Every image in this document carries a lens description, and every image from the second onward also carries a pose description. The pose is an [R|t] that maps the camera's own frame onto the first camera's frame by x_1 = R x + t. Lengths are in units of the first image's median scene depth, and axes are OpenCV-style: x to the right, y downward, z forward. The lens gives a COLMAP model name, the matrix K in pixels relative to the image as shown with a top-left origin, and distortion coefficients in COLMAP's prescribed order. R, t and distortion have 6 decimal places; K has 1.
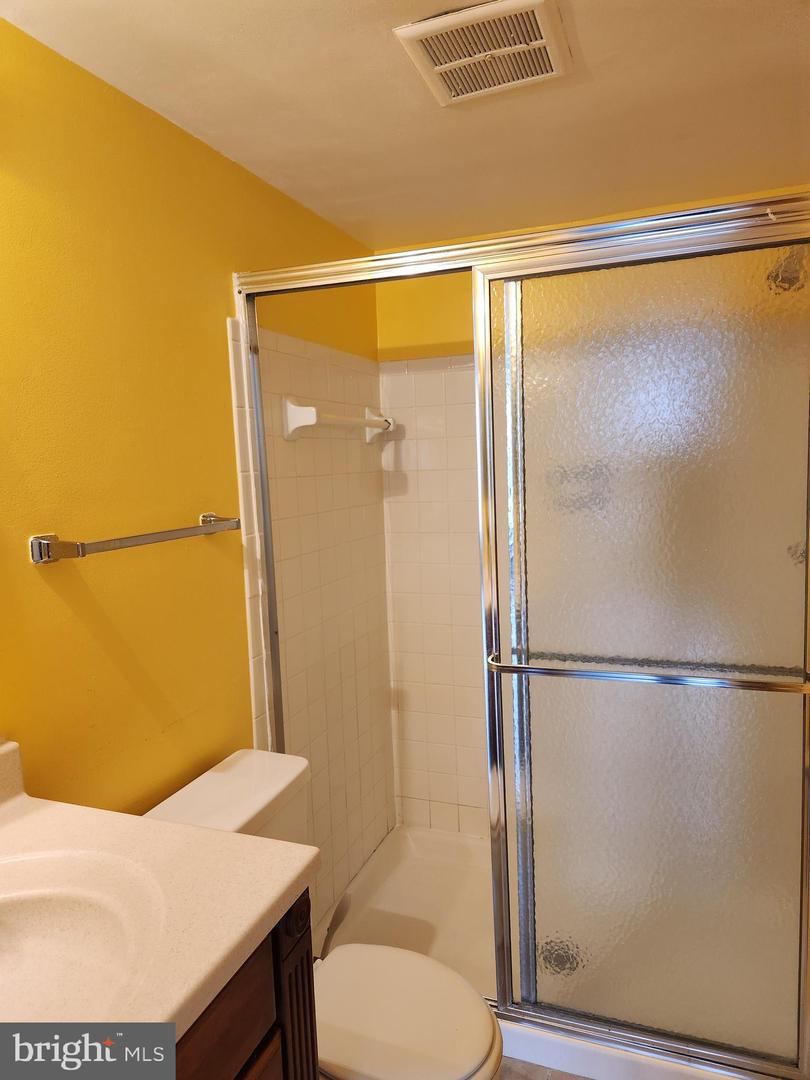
lens RADIAL K [[721.7, 0, 407.4], [0, 721.7, 539.0], [0, 0, 1]] dist [0.084751, -0.073019]
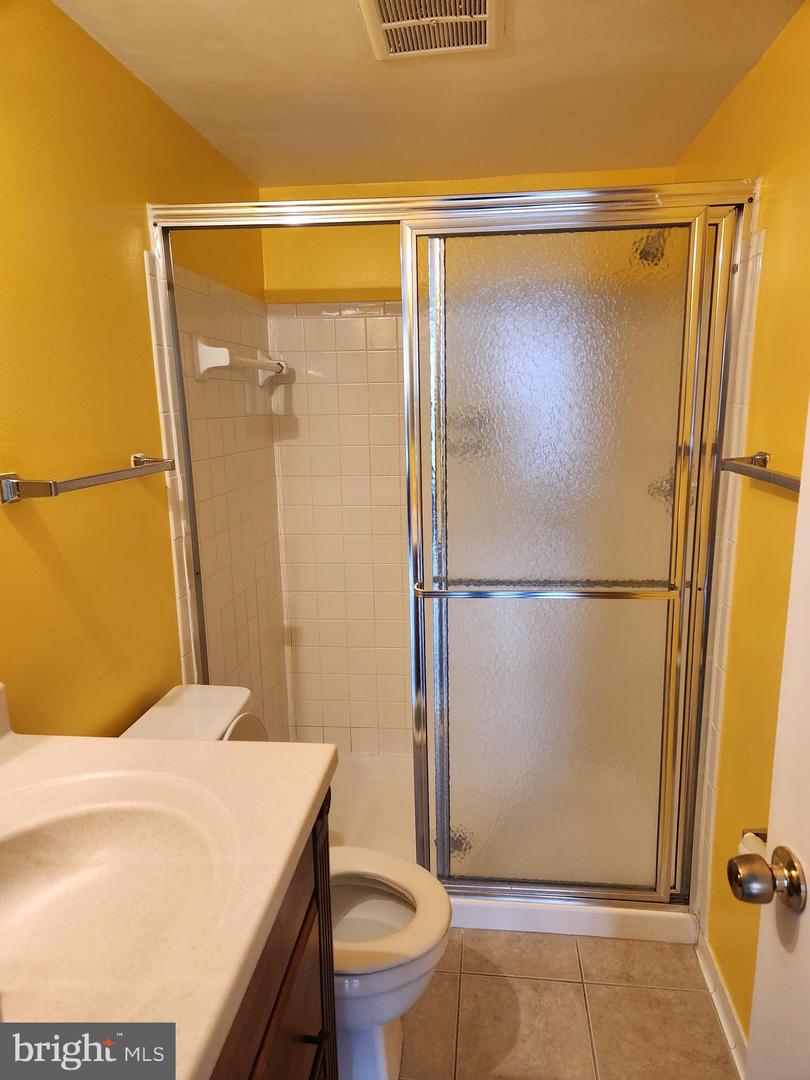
lens RADIAL K [[719.1, 0, 408.4], [0, 719.1, 543.0], [0, 0, 1]] dist [0.082135, -0.066190]
pose [[0.966976, -0.028875, 0.253227, -0.159496], [0.009120, 0.996846, 0.078840, 0.009911], [-0.254704, -0.073927, 0.964189, -0.054065]]
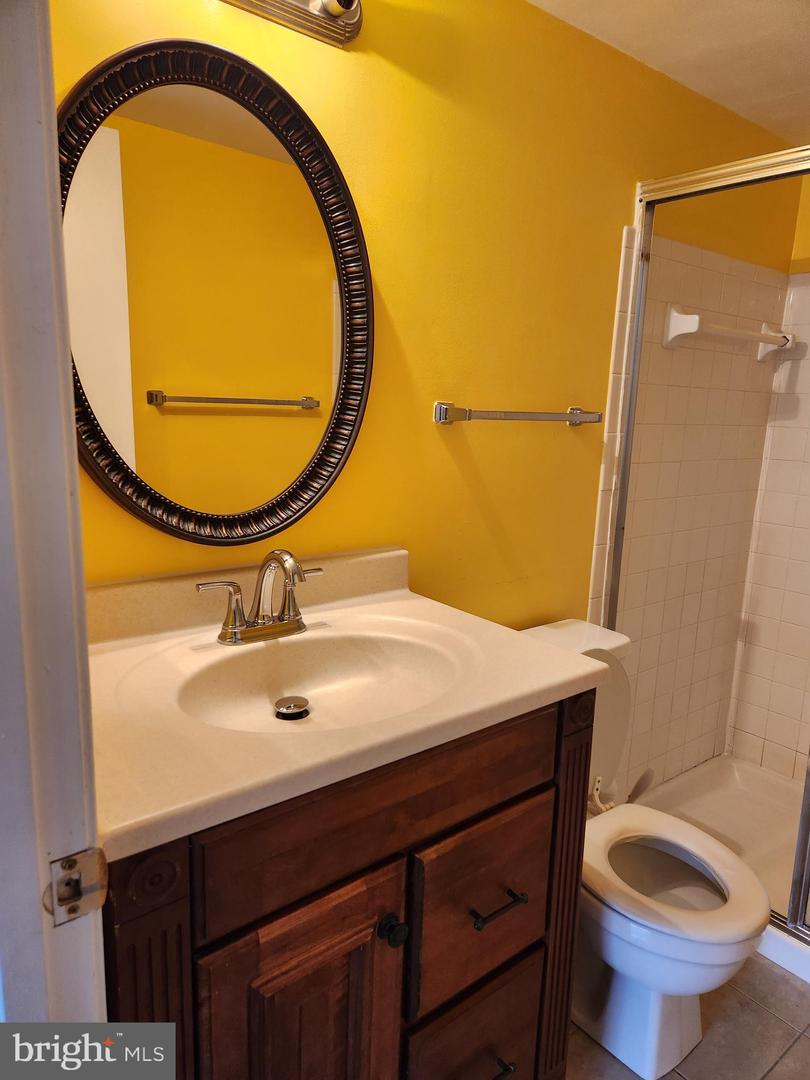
lens RADIAL K [[722.0, 0, 412.8], [0, 722.0, 537.4], [0, 0, 1]] dist [0.078610, -0.067730]
pose [[0.861418, 0.163862, -0.480737, 0.076128], [-0.127406, 0.985977, 0.107782, 0.069497], [0.491657, -0.031596, 0.870216, -0.103008]]
